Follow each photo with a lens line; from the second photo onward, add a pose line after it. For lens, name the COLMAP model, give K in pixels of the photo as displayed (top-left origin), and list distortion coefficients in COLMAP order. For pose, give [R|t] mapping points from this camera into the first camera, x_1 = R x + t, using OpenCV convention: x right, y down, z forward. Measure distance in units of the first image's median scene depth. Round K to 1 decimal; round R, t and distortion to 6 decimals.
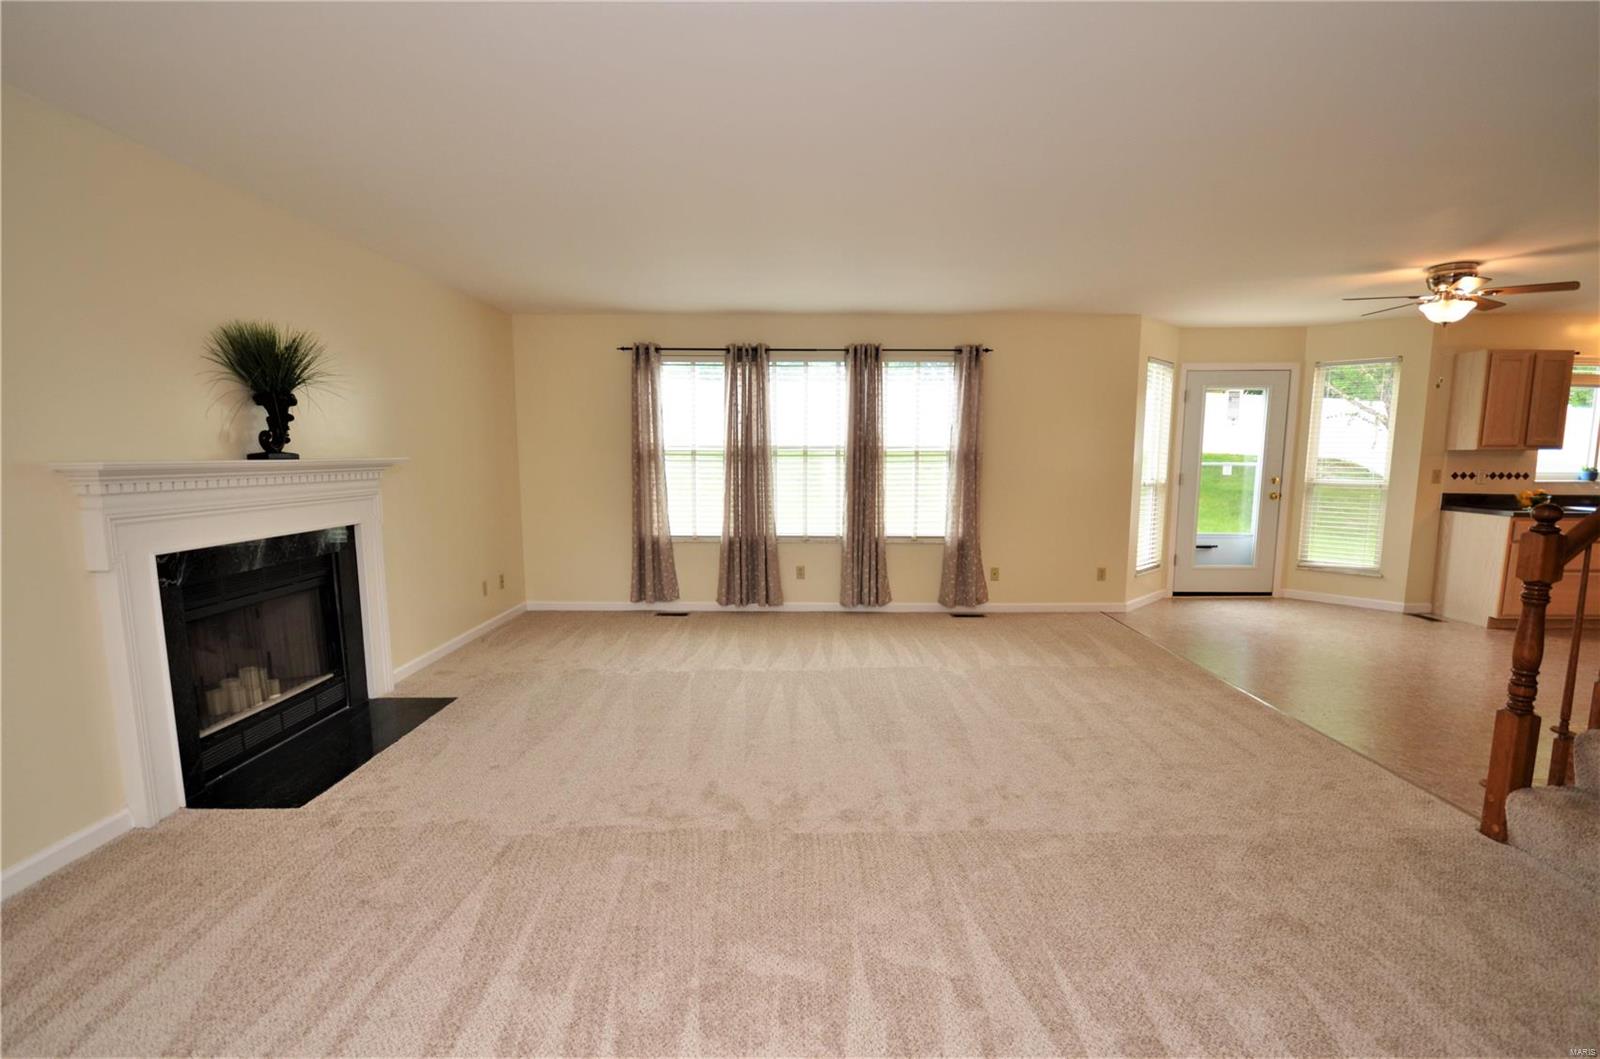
lens RADIAL K [[718.4, 0, 803.2], [0, 718.4, 550.9], [0, 0, 1]] dist [0.010476, -0.012654]
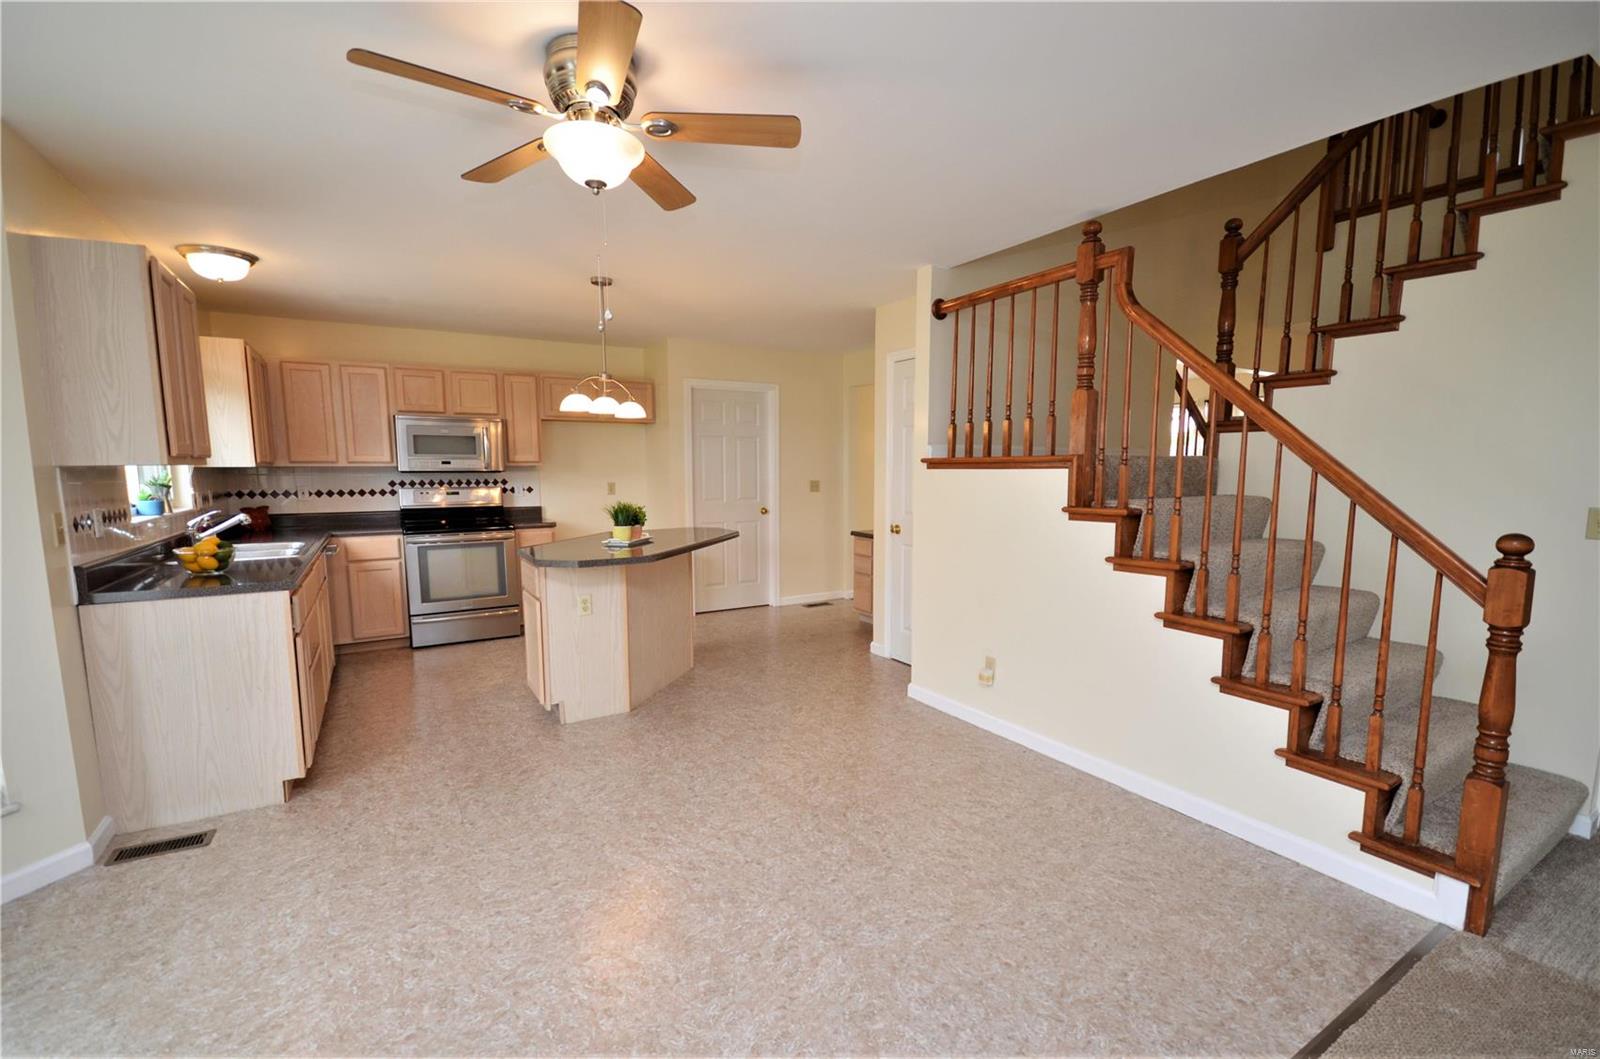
lens RADIAL K [[700.3, 0, 805.4], [0, 700.3, 549.1], [0, 0, 1]] dist [-0.000418, 0.000041]
pose [[-0.530035, -0.102488, 0.841760, 0.326047], [0.111205, 0.975695, 0.188818, -0.125062], [-0.840652, 0.193688, -0.505756, 0.875718]]
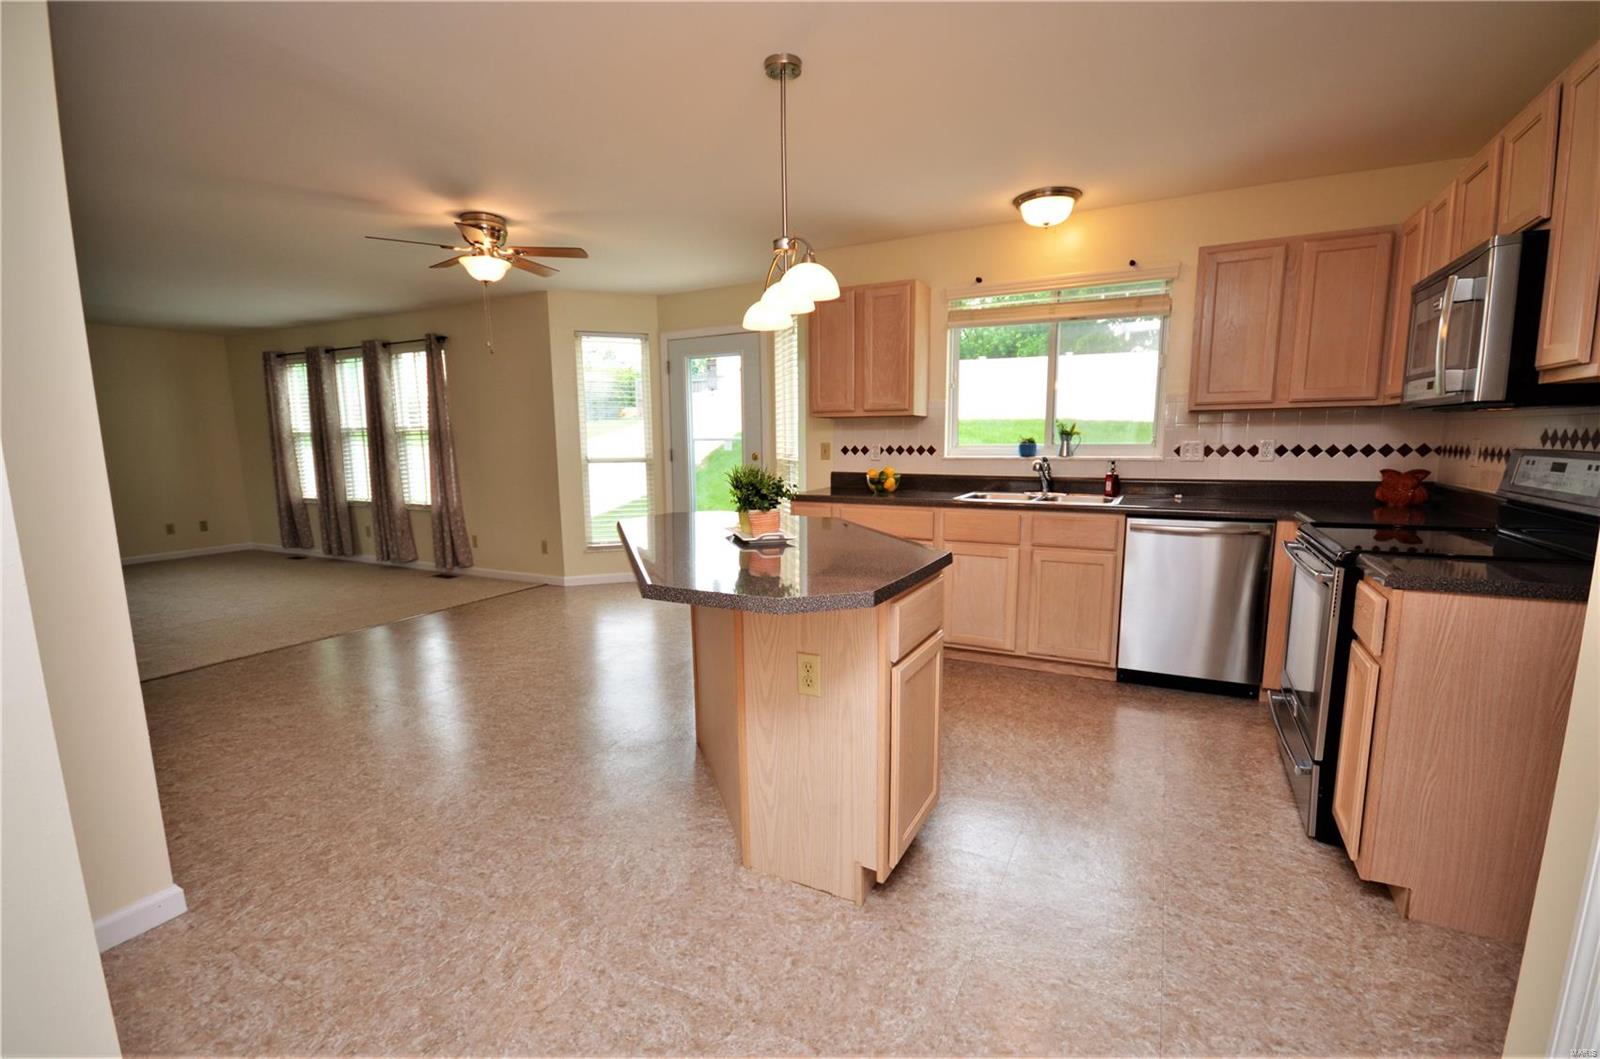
lens RADIAL K [[700.3, 0, 805.4], [0, 700.3, 549.1], [0, 0, 1]] dist [-0.000418, 0.000041]
pose [[0.894485, 0.059787, -0.443083, 1.269206], [-0.047225, 0.998109, 0.039344, -0.022883], [0.444598, -0.014268, 0.895617, 0.278713]]
